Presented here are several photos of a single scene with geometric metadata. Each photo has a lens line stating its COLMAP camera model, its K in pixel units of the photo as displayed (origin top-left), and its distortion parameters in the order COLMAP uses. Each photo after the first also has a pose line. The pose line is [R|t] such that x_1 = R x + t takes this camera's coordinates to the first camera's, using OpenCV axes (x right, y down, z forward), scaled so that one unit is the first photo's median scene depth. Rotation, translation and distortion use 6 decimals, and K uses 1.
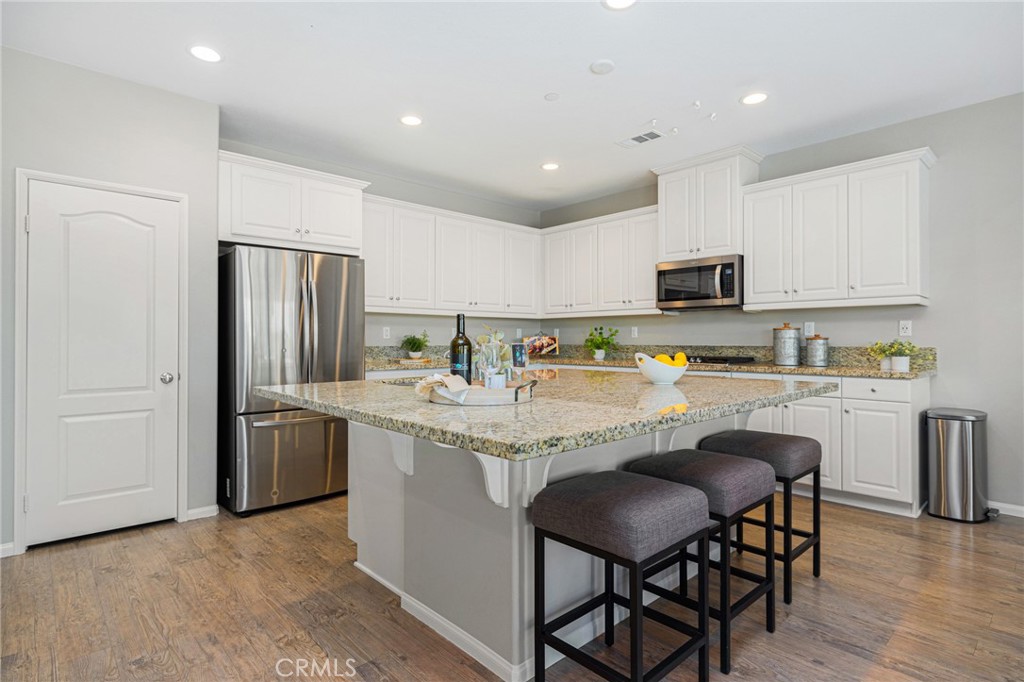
lens RADIAL K [[526.0, 0, 518.5], [0, 526.0, 341.6], [0, 0, 1]] dist [-0.004273, 0.000194]
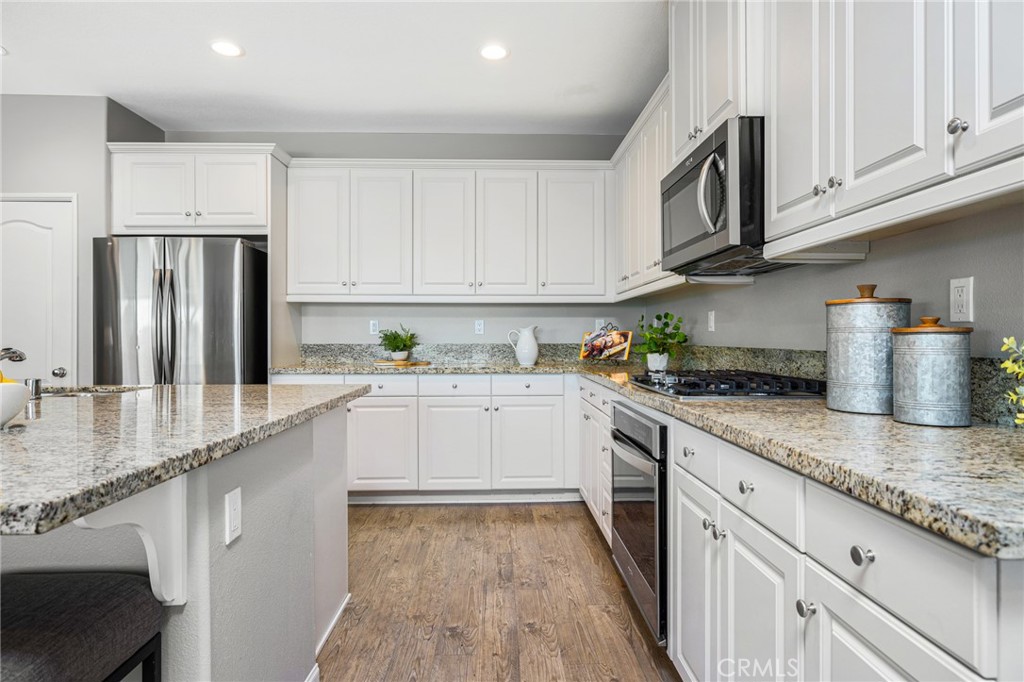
lens RADIAL K [[576.7, 0, 515.9], [0, 576.7, 338.0], [0, 0, 1]] dist [-0.007579, 0.001074]
pose [[0.747956, 0.001693, -0.663747, 0.602464], [-0.002999, 0.999995, -0.000829, -0.000502], [0.663742, 0.002610, 0.747957, 0.593747]]
